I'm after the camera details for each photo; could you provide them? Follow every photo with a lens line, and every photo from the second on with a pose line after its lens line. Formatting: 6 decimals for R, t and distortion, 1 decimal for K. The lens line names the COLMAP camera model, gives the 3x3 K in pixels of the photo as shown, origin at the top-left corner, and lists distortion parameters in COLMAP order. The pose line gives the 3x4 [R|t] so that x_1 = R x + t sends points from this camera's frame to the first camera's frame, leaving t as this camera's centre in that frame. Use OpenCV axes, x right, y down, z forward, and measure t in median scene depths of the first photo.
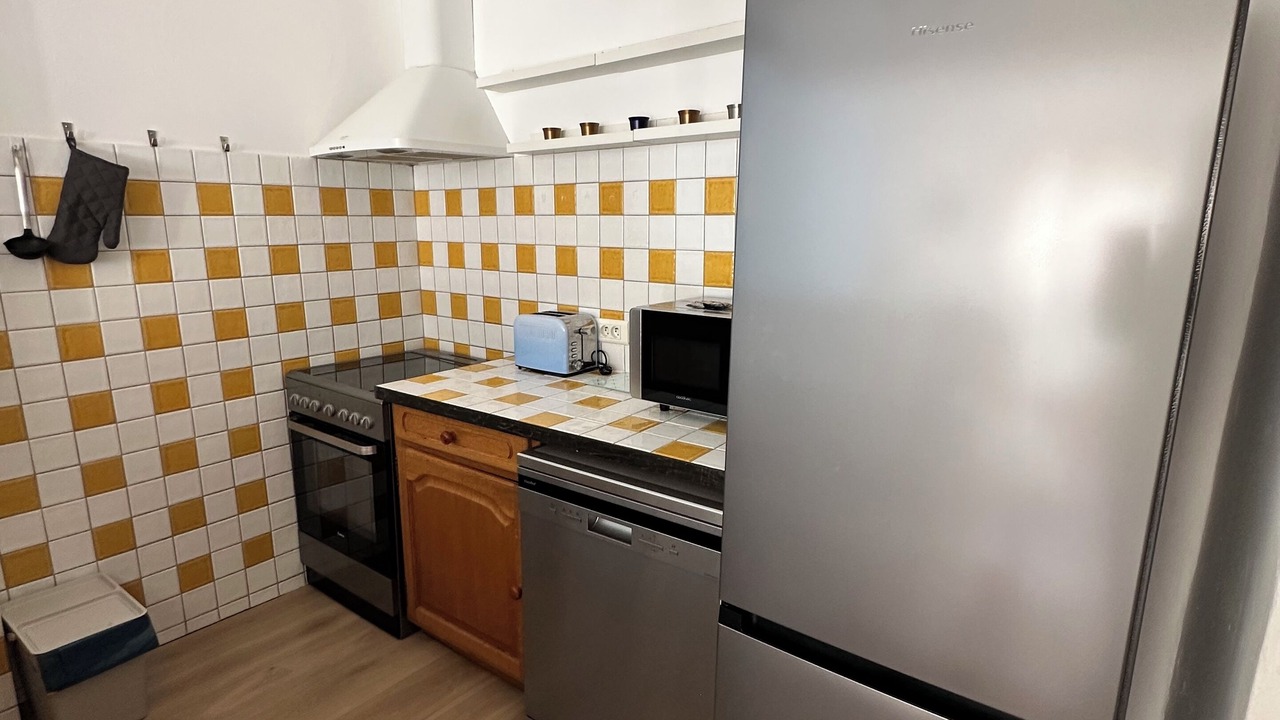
lens RADIAL K [[684.9, 0, 640.0], [0, 684.9, 360.0], [0, 0, 1]] dist [-0.000839, -0.000971]
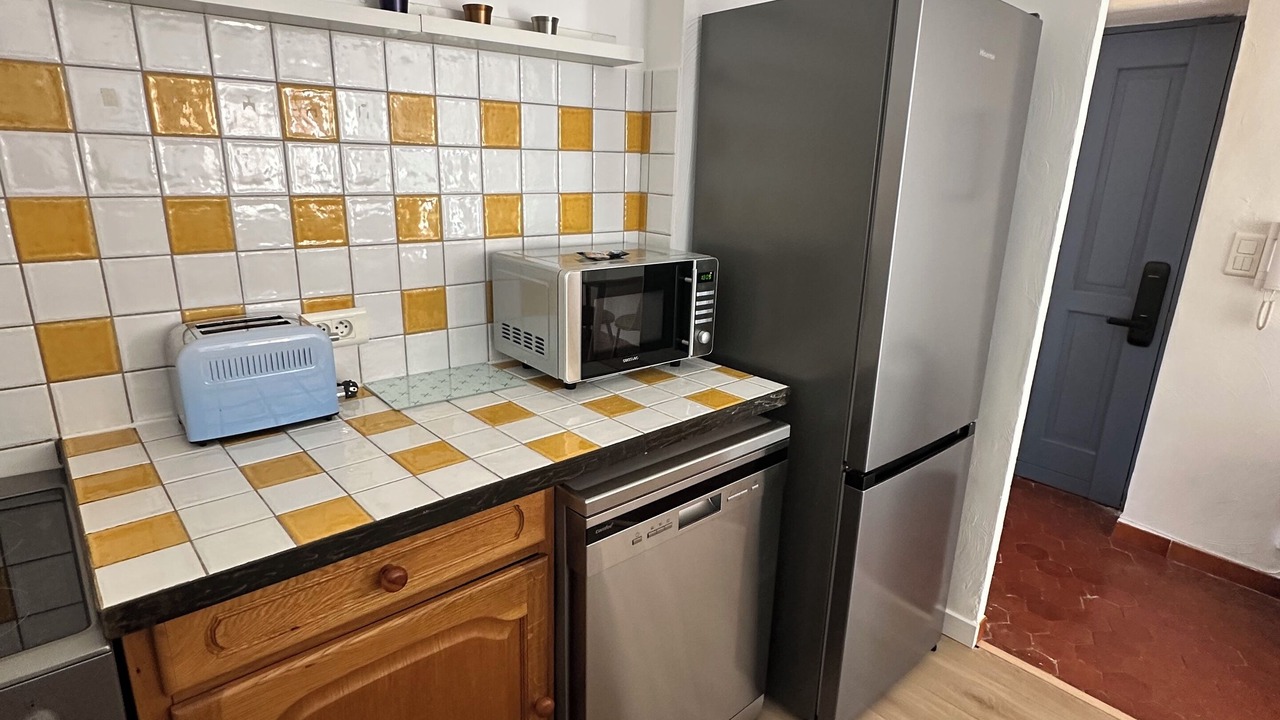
lens RADIAL K [[684.9, 0, 640.0], [0, 684.9, 360.0], [0, 0, 1]] dist [-0.000839, -0.000971]
pose [[0.203102, -0.276585, 0.939282, -0.696495], [0.167722, 0.954925, 0.244925, -0.145277], [-0.964686, 0.107794, 0.240336, 0.680391]]
